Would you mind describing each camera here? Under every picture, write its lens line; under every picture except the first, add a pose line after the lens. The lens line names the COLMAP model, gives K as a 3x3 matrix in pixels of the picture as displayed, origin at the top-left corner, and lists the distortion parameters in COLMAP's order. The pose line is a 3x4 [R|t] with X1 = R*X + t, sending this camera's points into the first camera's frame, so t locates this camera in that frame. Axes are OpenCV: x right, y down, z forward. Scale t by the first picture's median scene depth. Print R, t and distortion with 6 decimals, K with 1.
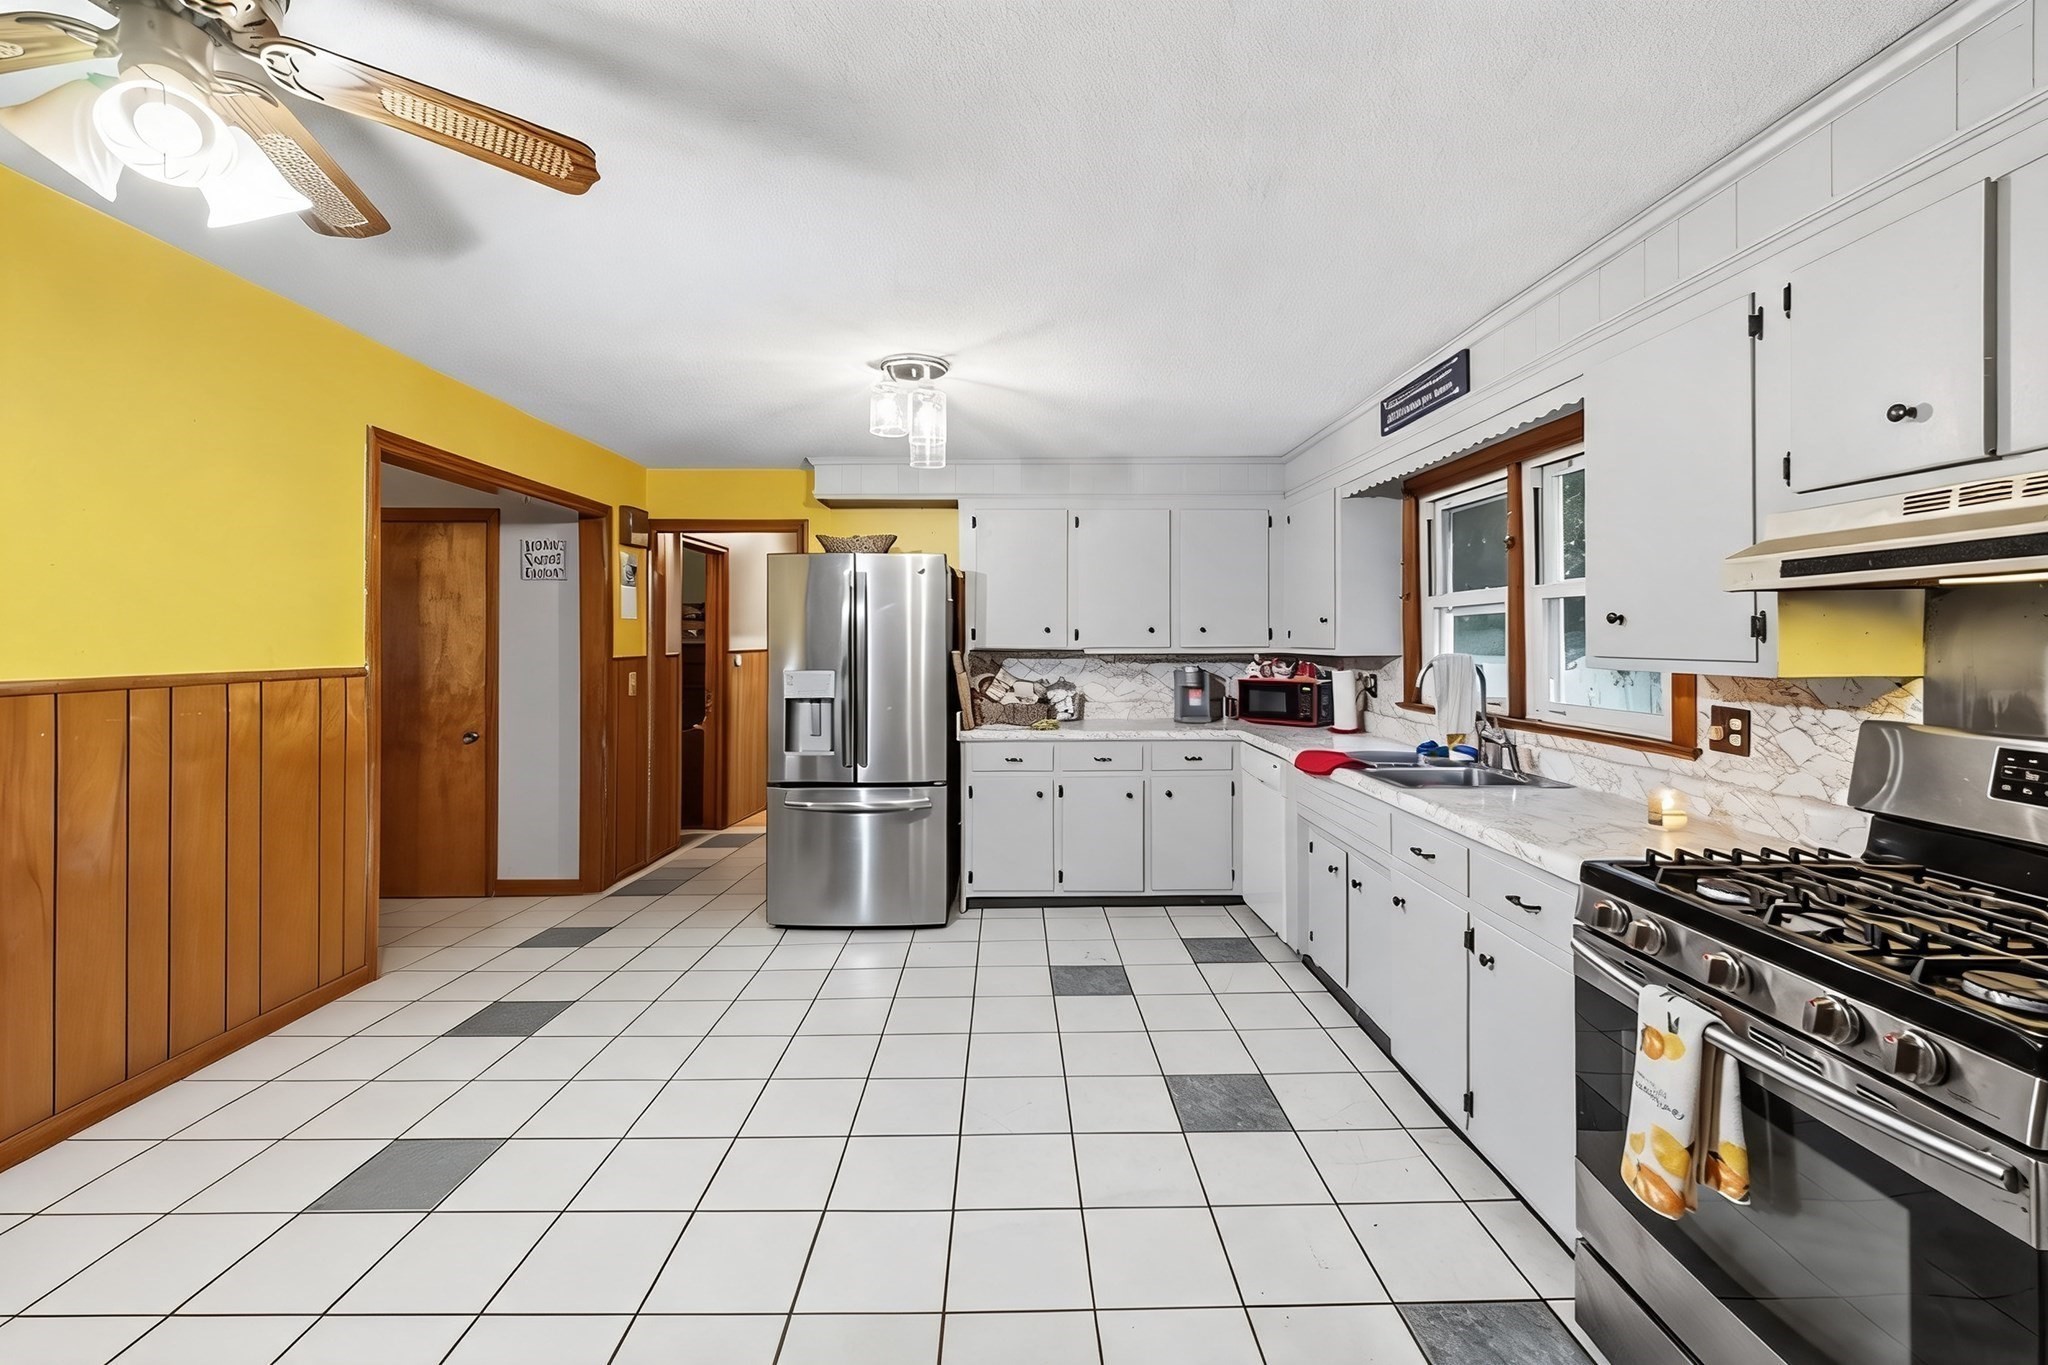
lens RADIAL K [[848.6, 0, 1023.3], [0, 848.6, 633.0], [0, 0, 1]] dist [-0.001412, -0.000191]
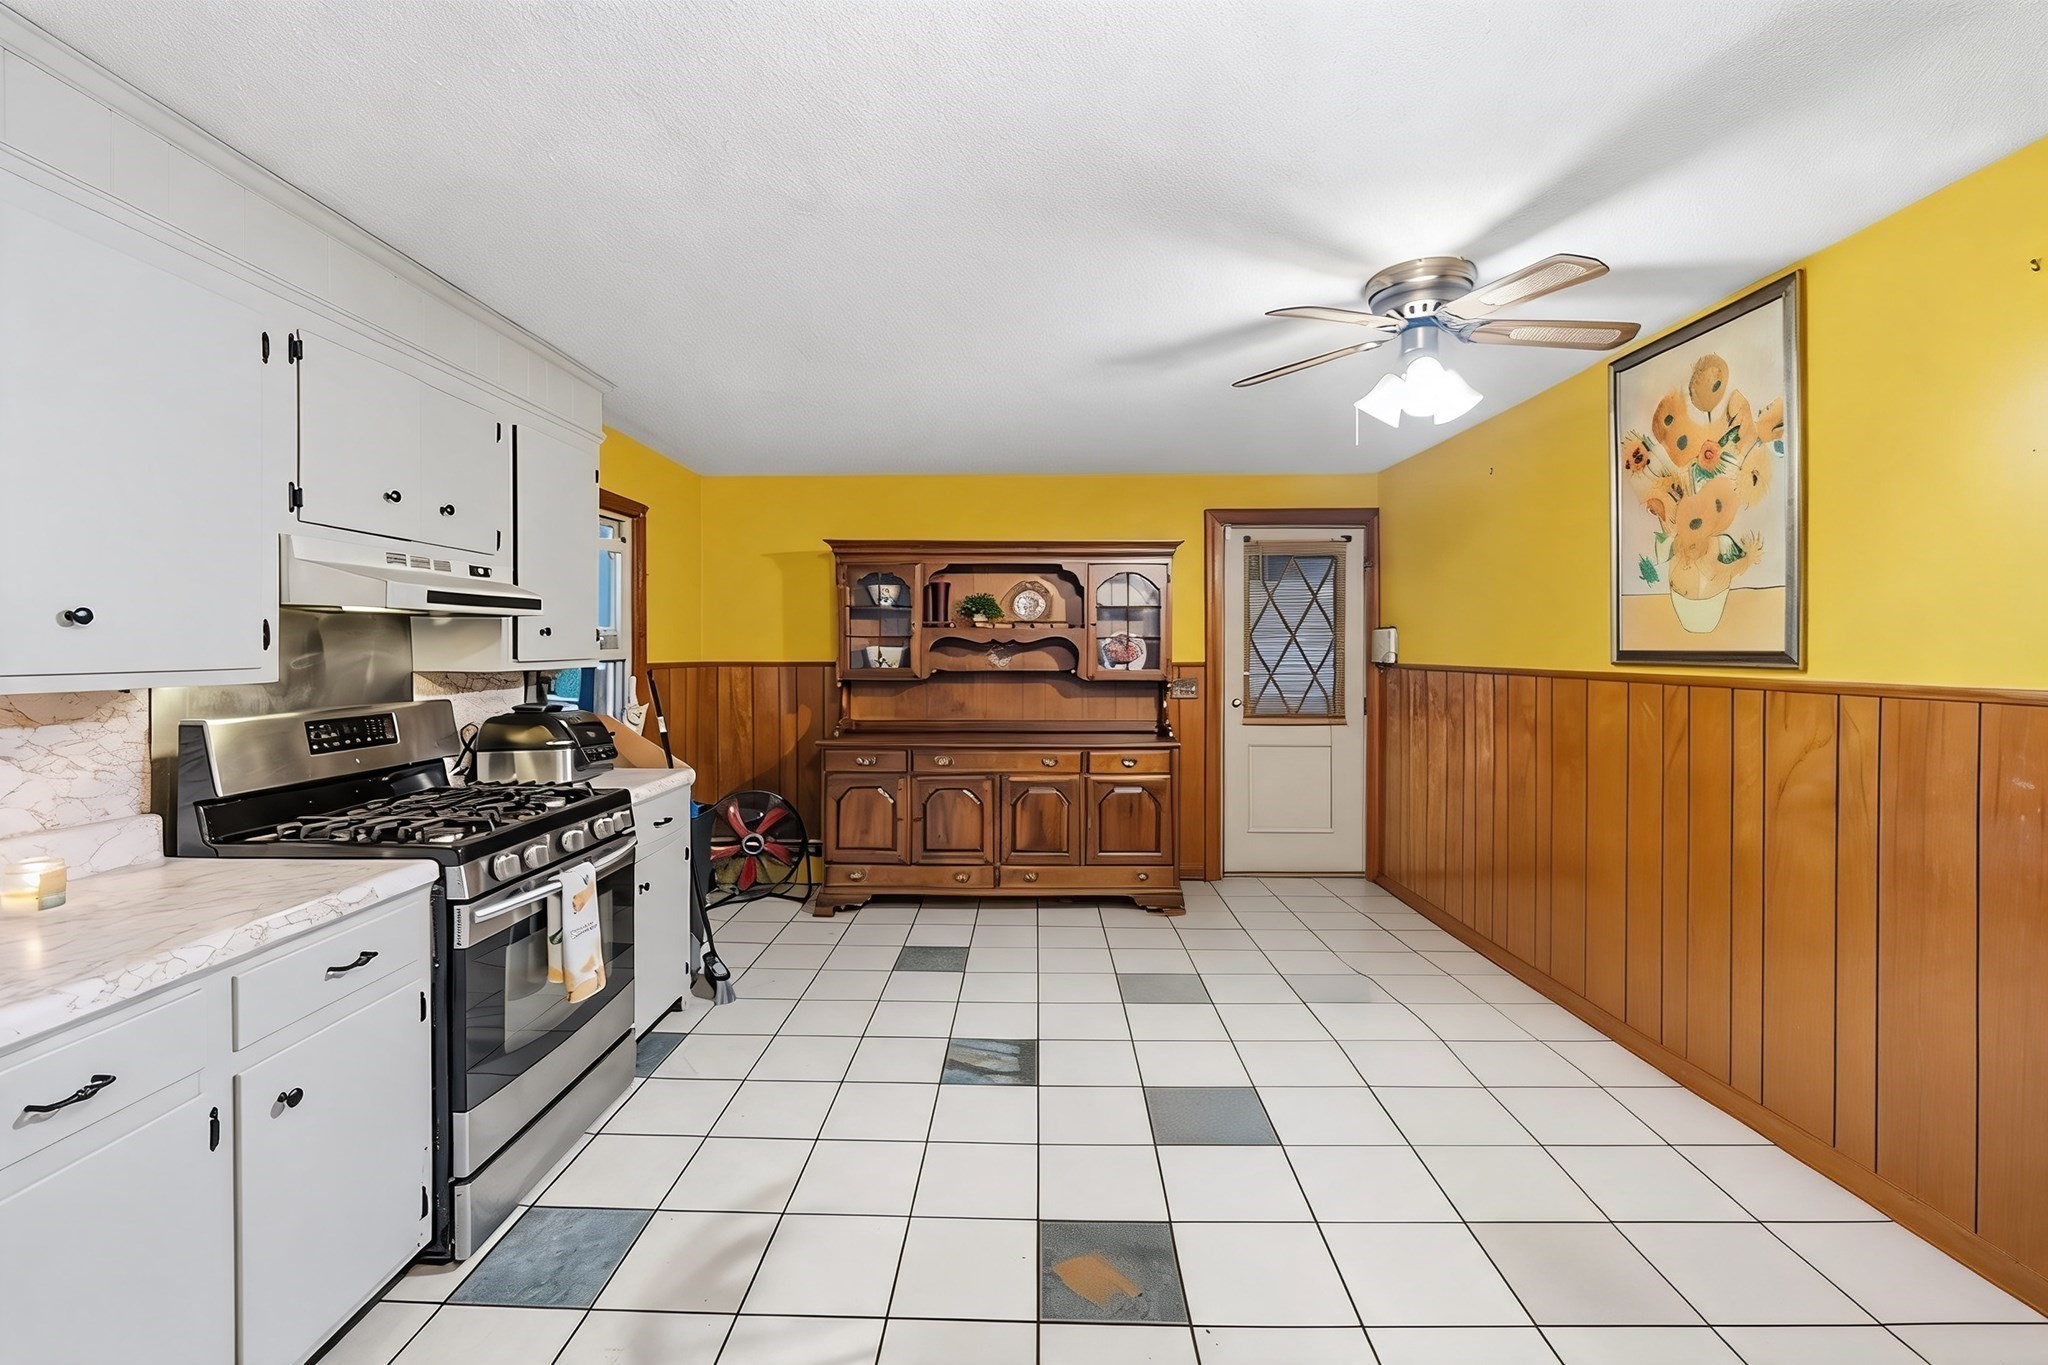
lens RADIAL K [[848.6, 0, 1018.3], [0, 848.6, 659.5], [0, 0, 1]] dist [-0.001412, -0.000191]
pose [[-0.999144, -0.000118, 0.041368, -0.084383], [0.000135, 0.999981, 0.006120, 0.012734], [-0.041368, 0.006120, -0.999125, 1.535594]]
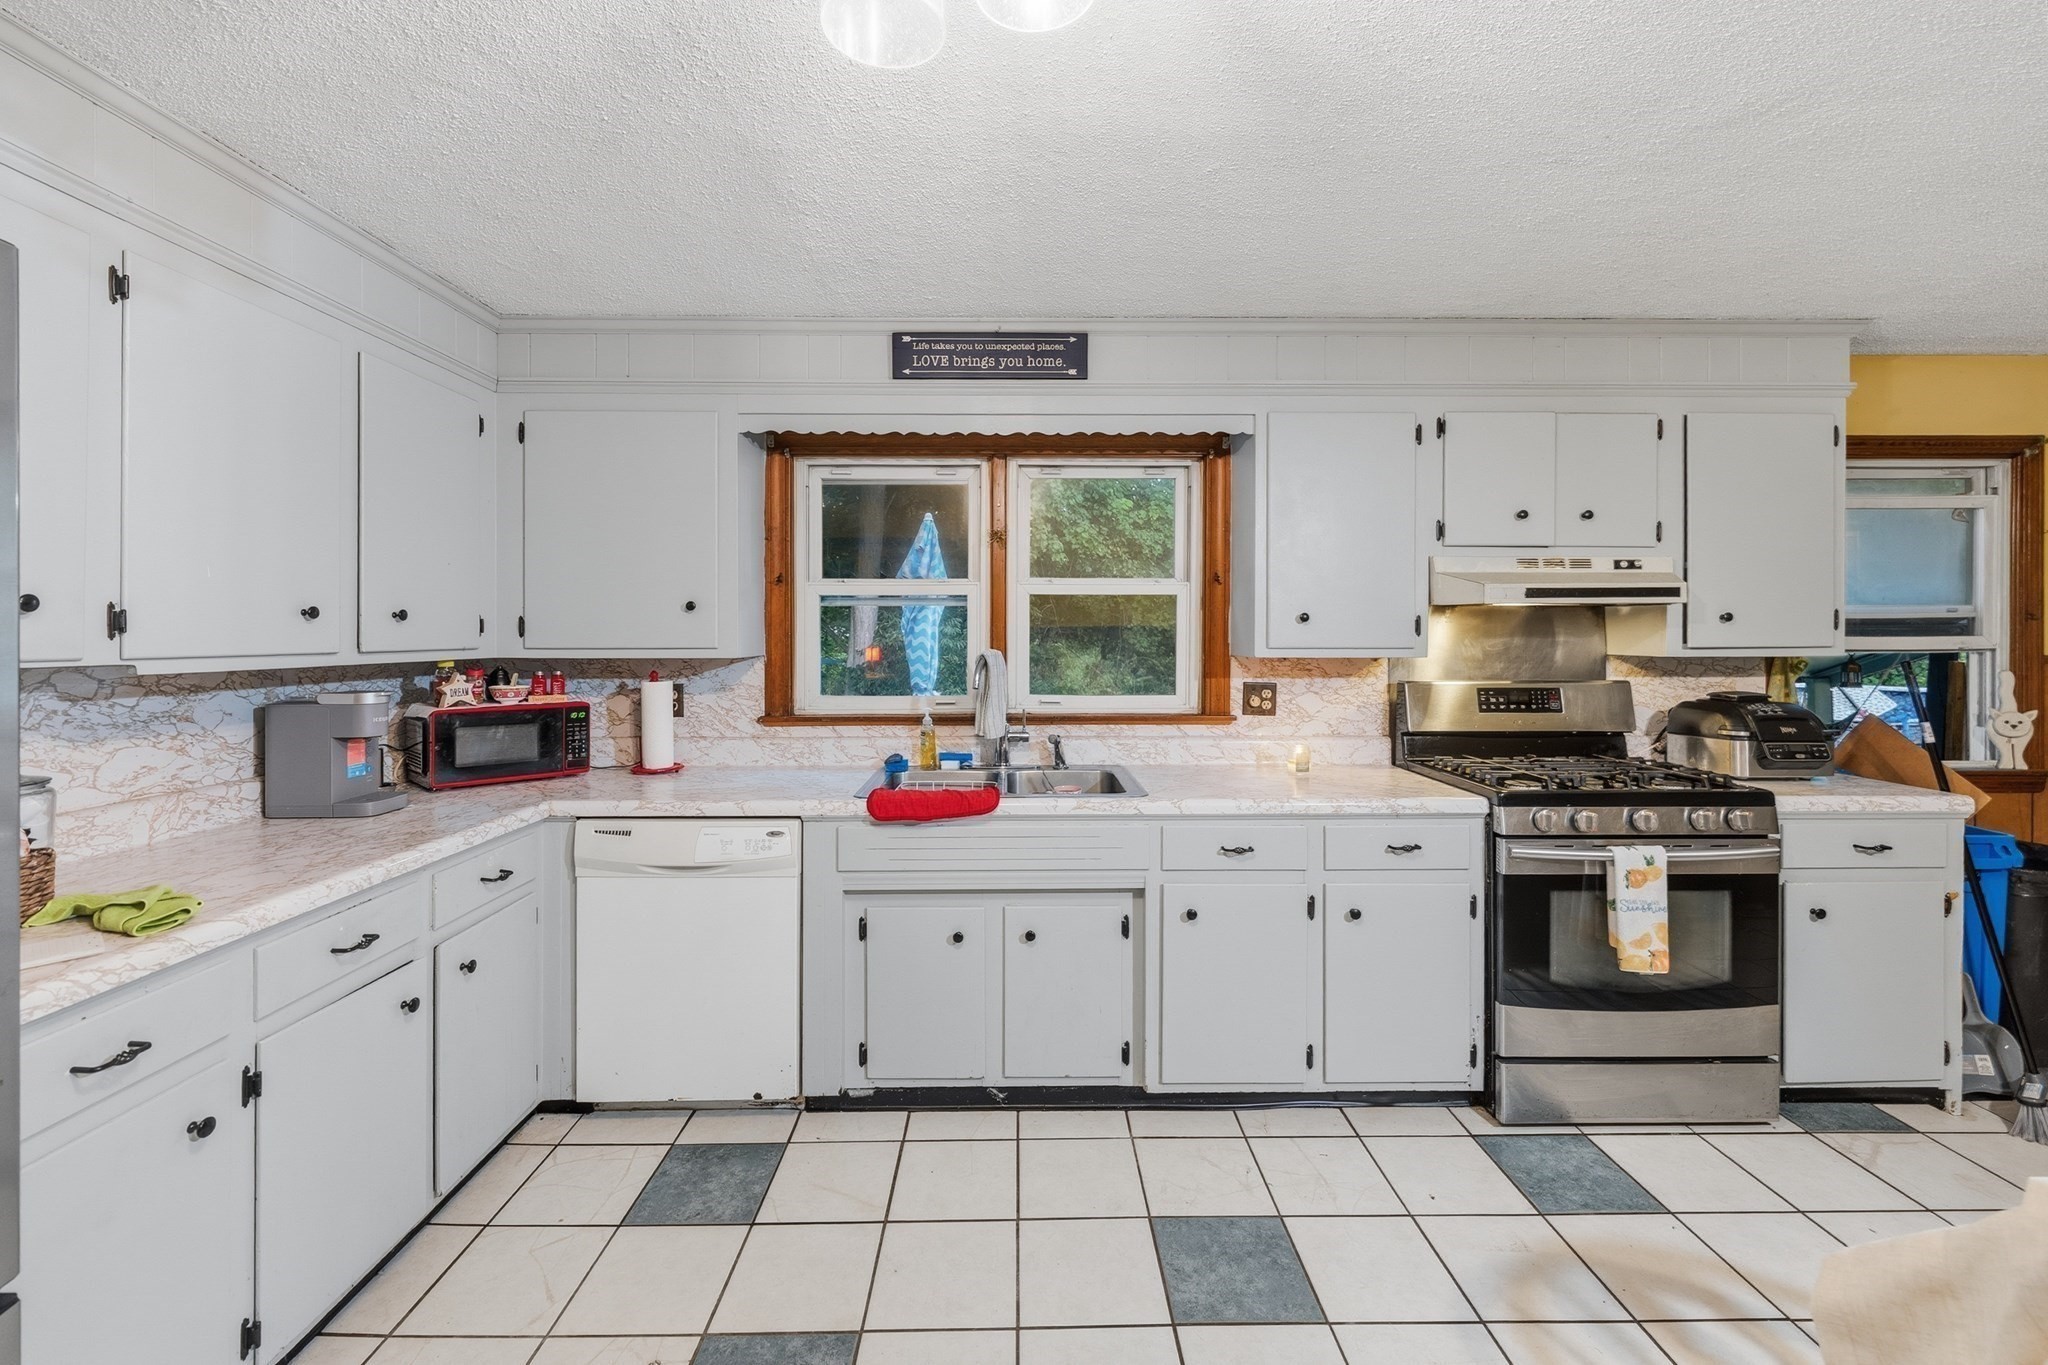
lens RADIAL K [[848.6, 0, 1014.5], [0, 848.6, 637.9], [0, 0, 1]] dist [-0.001412, -0.000191]
pose [[0.013786, -0.003201, 0.999900, -0.553308], [-0.005564, 0.999979, 0.003277, 0.010902], [-0.999889, -0.005608, 0.013767, 1.319962]]
